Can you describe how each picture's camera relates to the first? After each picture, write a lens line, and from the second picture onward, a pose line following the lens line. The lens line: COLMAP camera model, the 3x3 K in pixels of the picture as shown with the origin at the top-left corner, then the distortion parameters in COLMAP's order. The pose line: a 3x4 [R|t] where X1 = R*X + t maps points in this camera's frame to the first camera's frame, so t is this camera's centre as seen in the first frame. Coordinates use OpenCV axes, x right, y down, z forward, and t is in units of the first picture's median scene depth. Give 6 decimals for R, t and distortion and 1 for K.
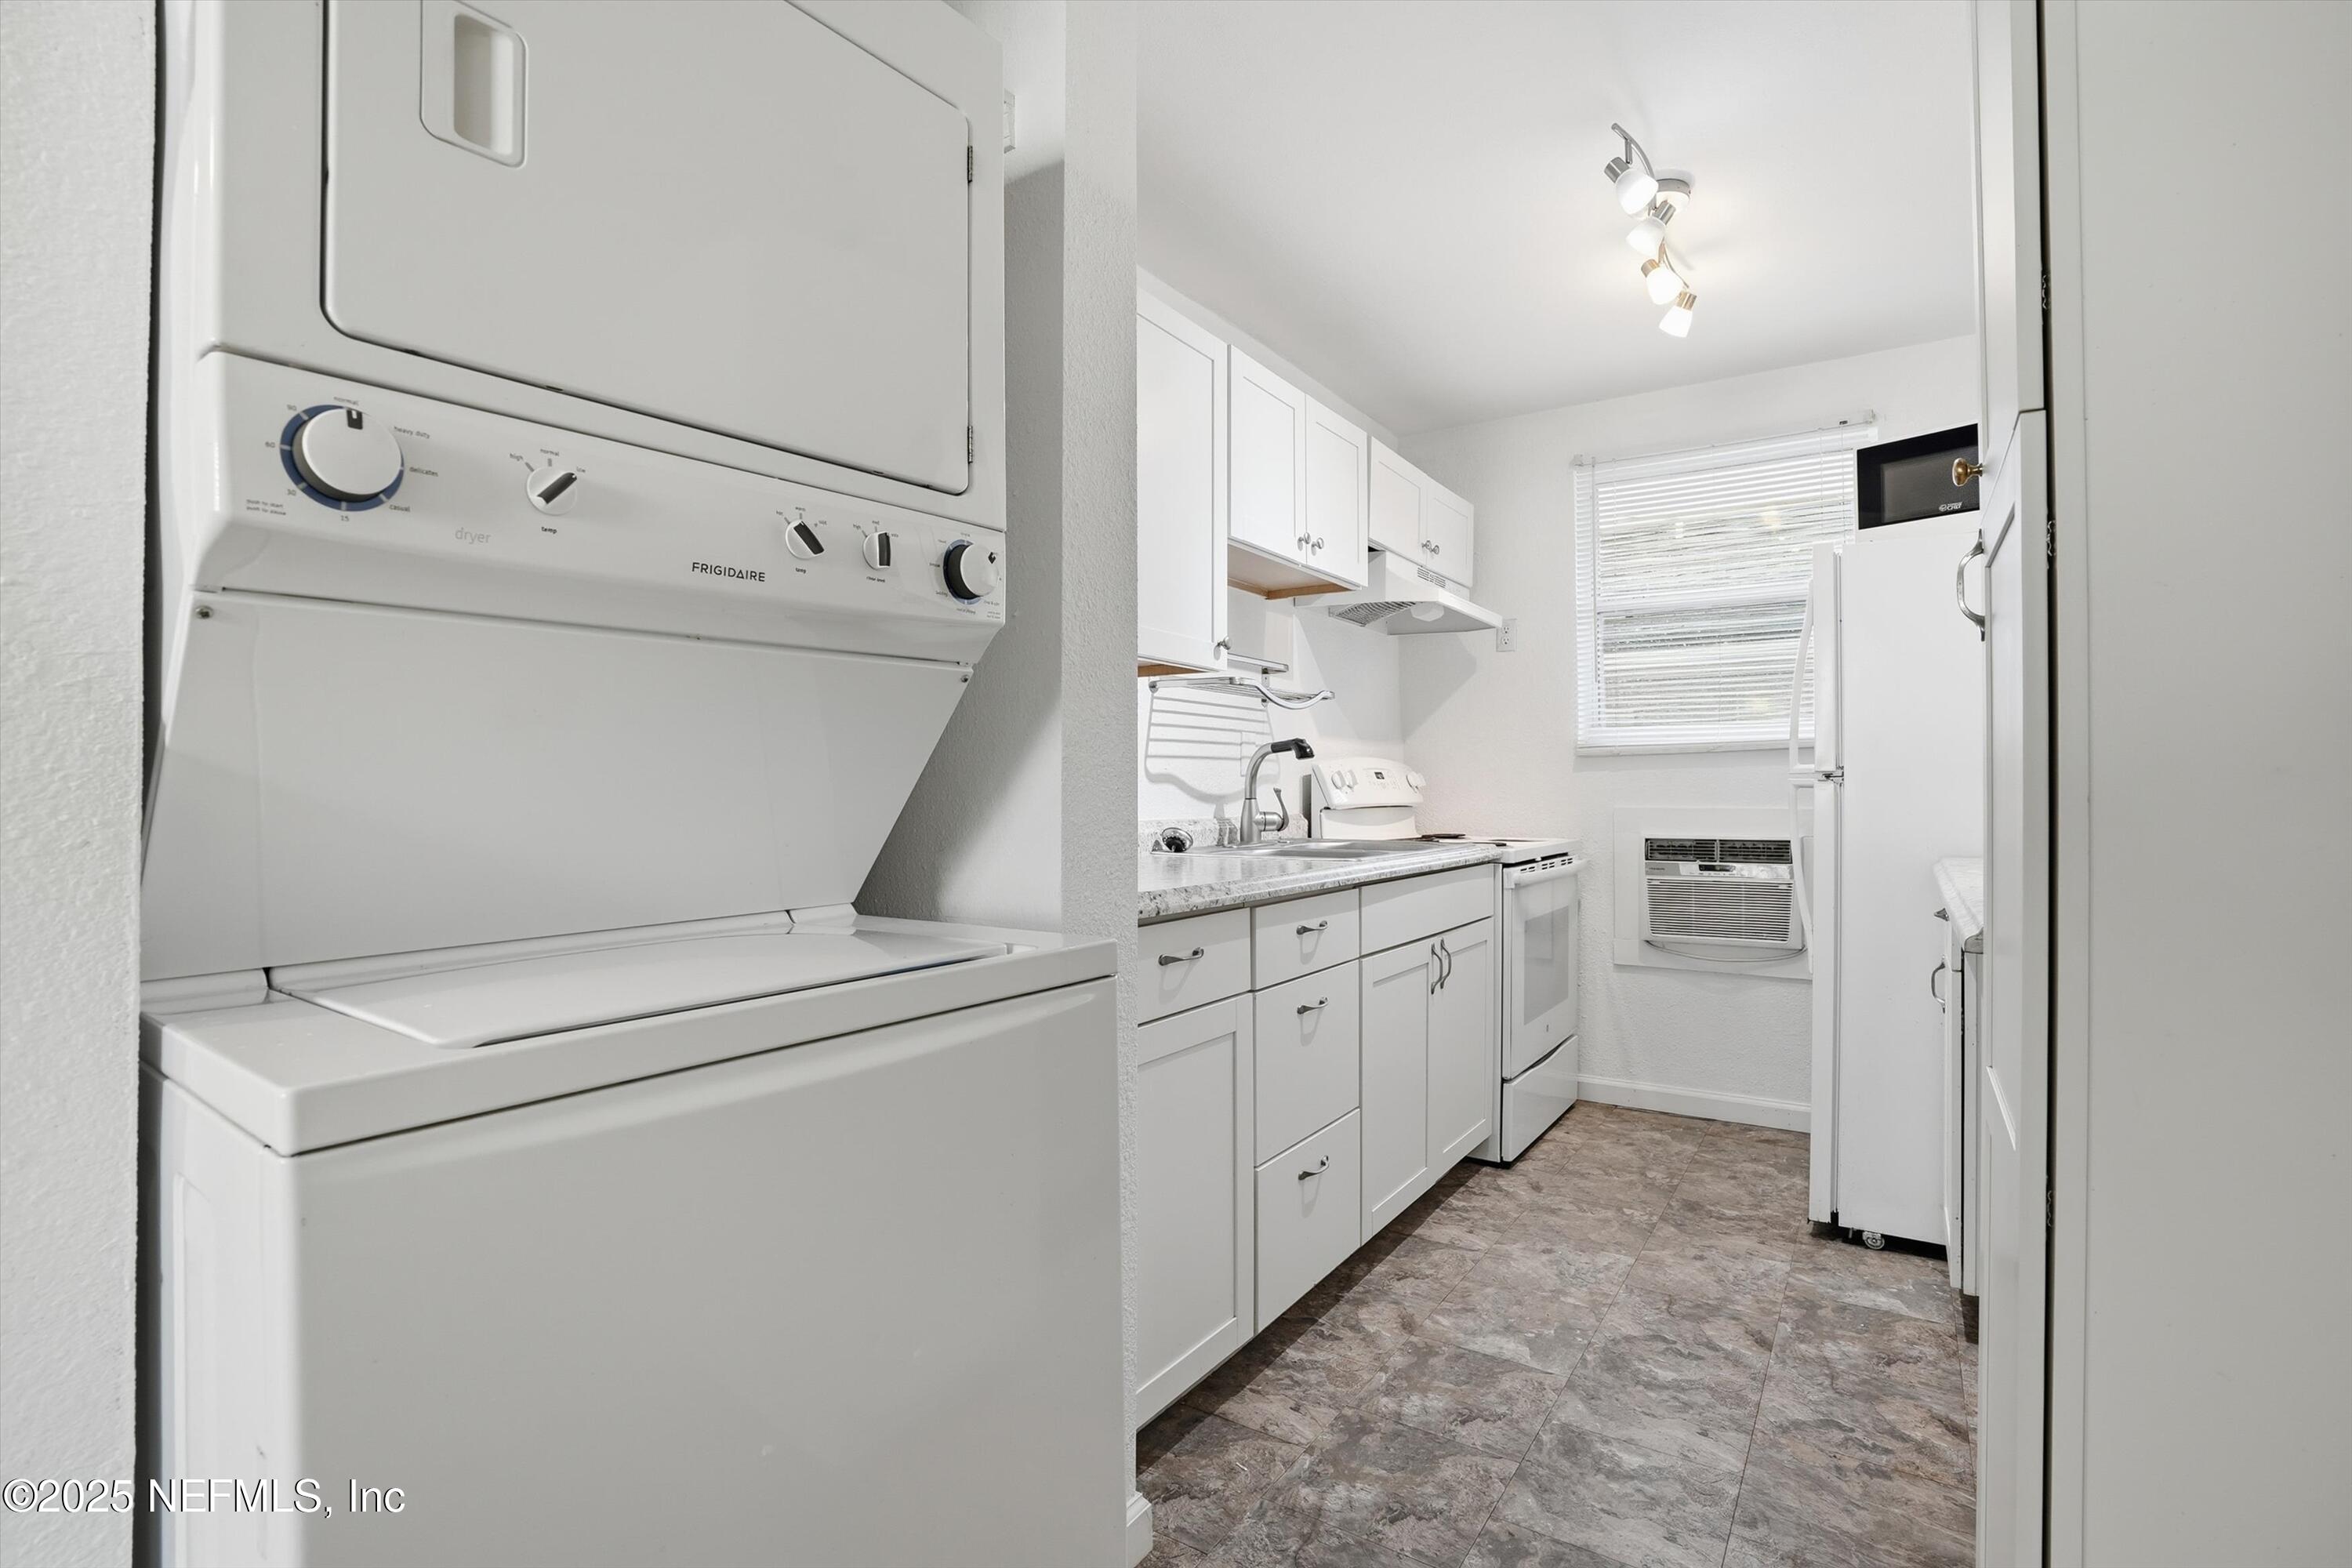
lens RADIAL K [[1084.3, 0, 1154.8], [0, 1084.3, 788.5], [0, 0, 1]] dist [-0.074801, 0.030992]
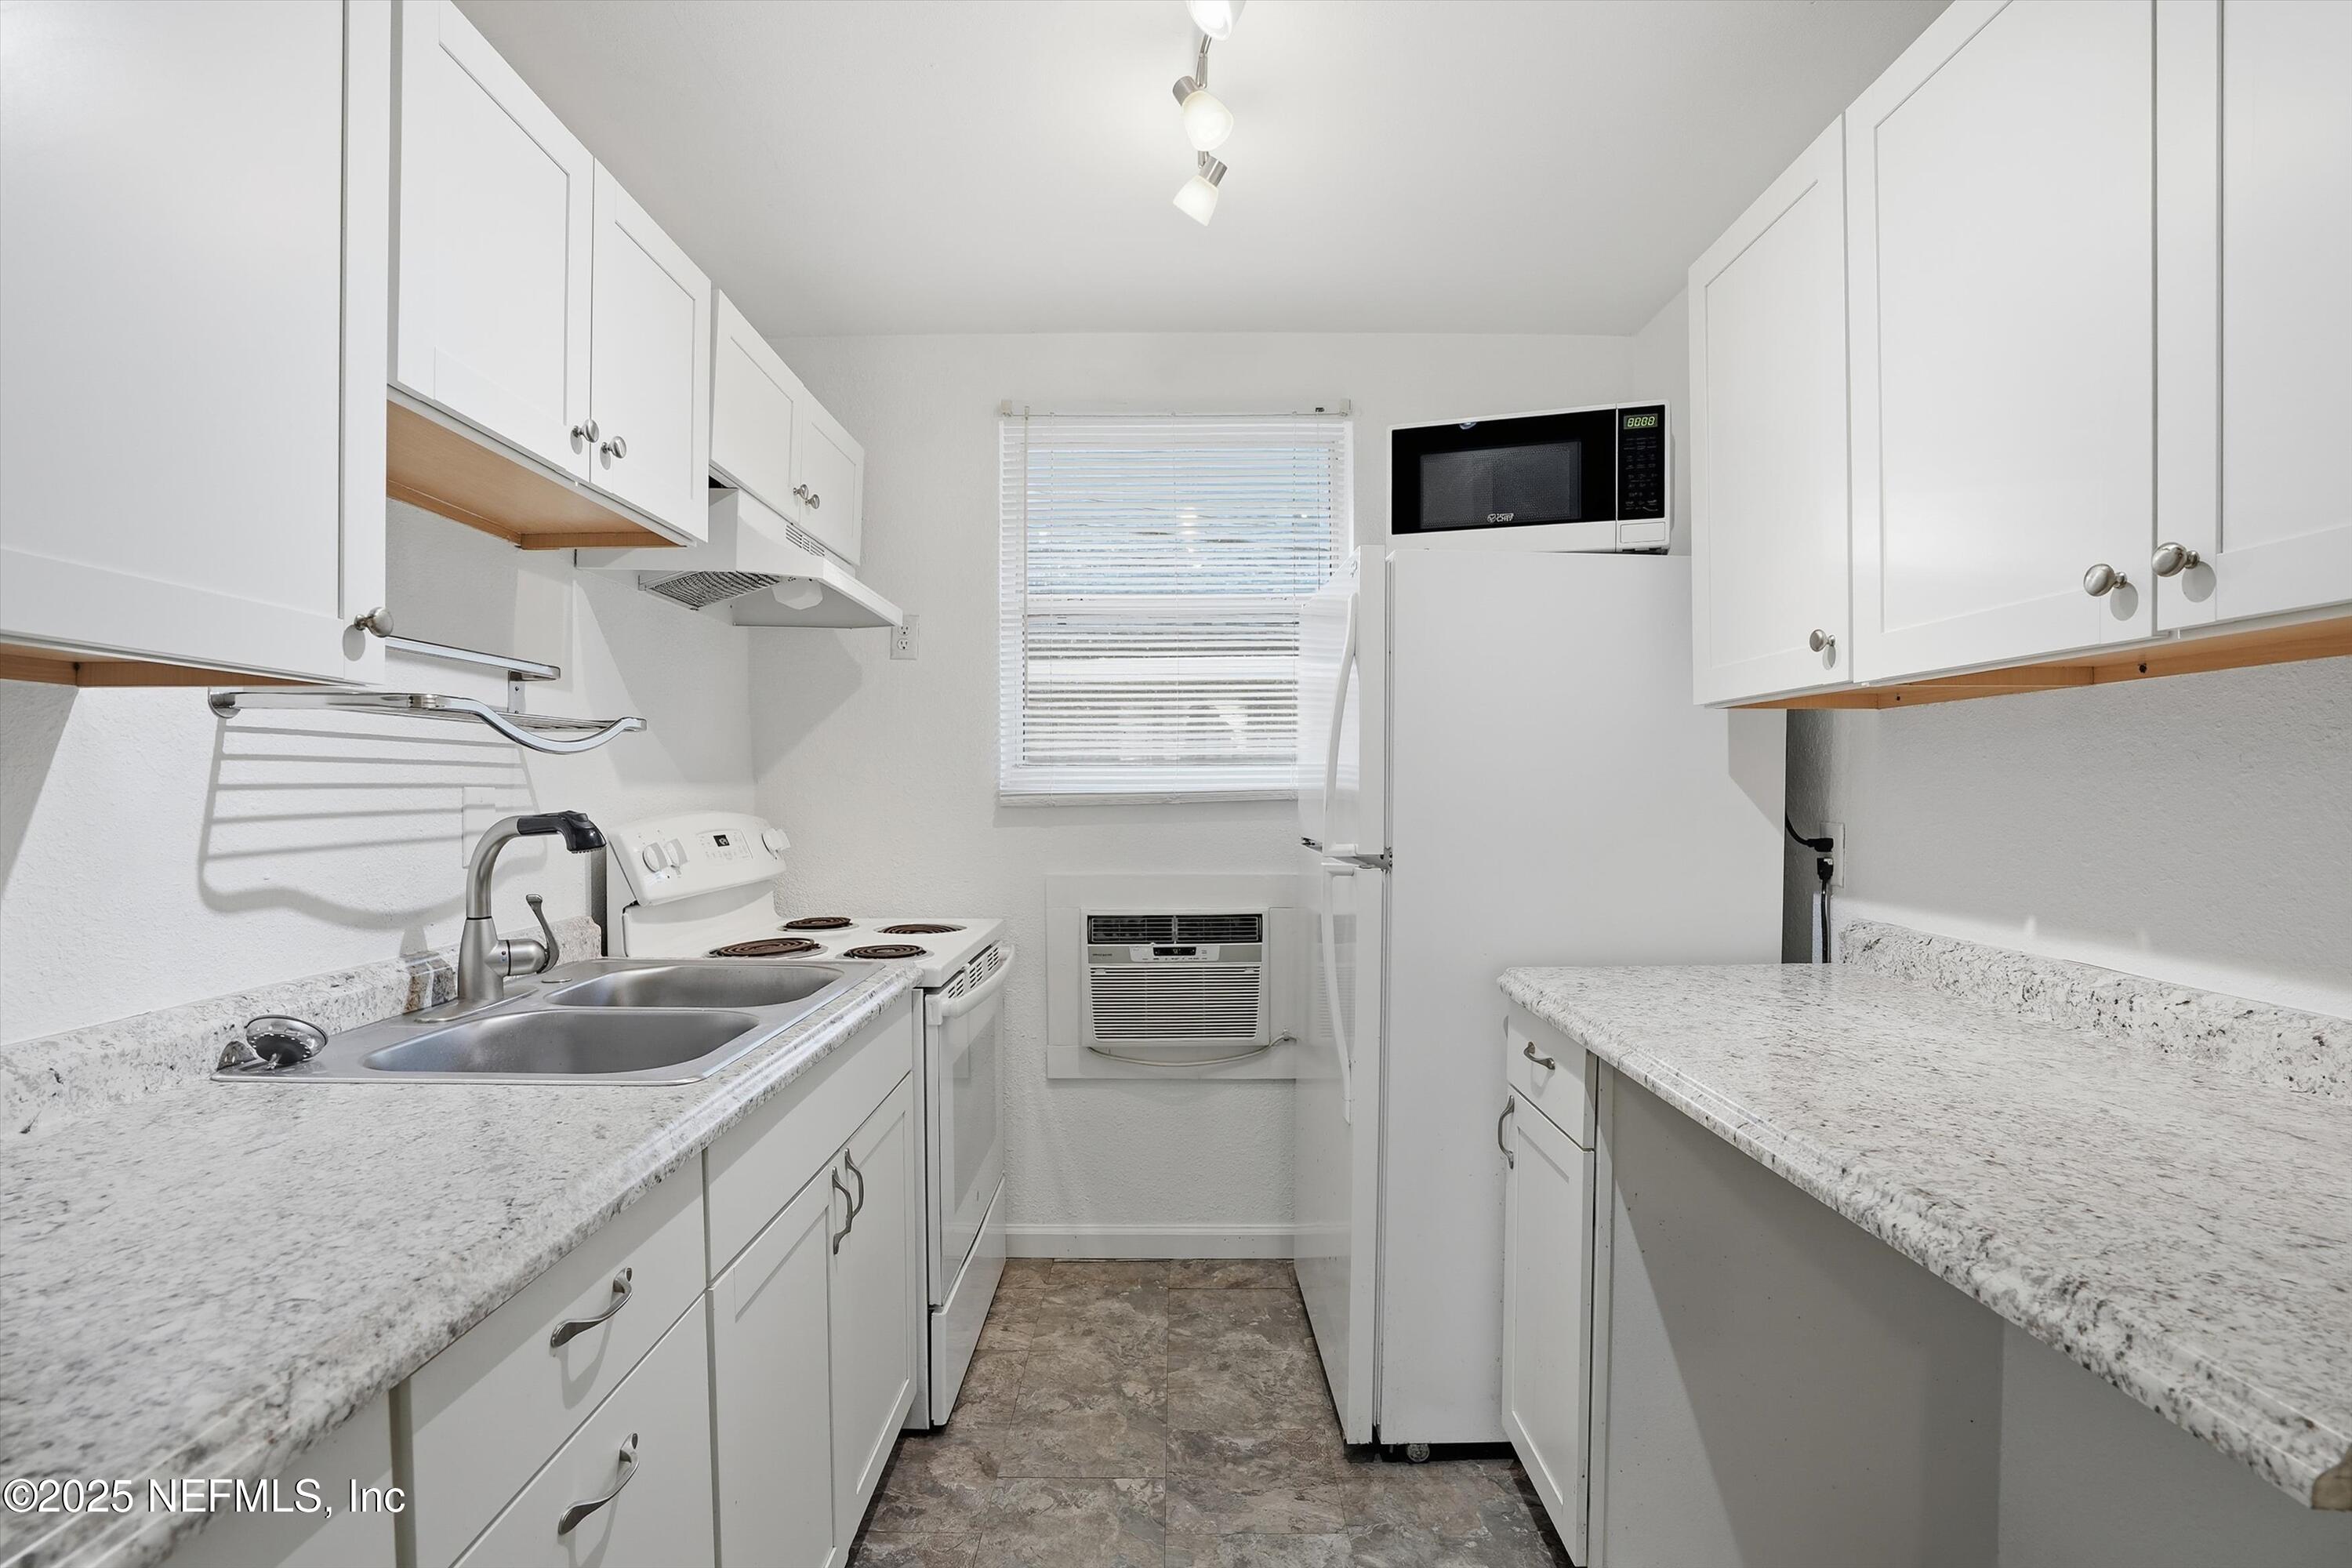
lens RADIAL K [[1084.3, 0, 1154.8], [0, 1084.3, 788.5], [0, 0, 1]] dist [-0.074801, 0.030992]
pose [[0.823379, -0.005352, 0.567467, 0.066939], [0.002340, 0.999979, 0.006037, -0.055476], [-0.567487, -0.003643, 0.823374, 0.380458]]
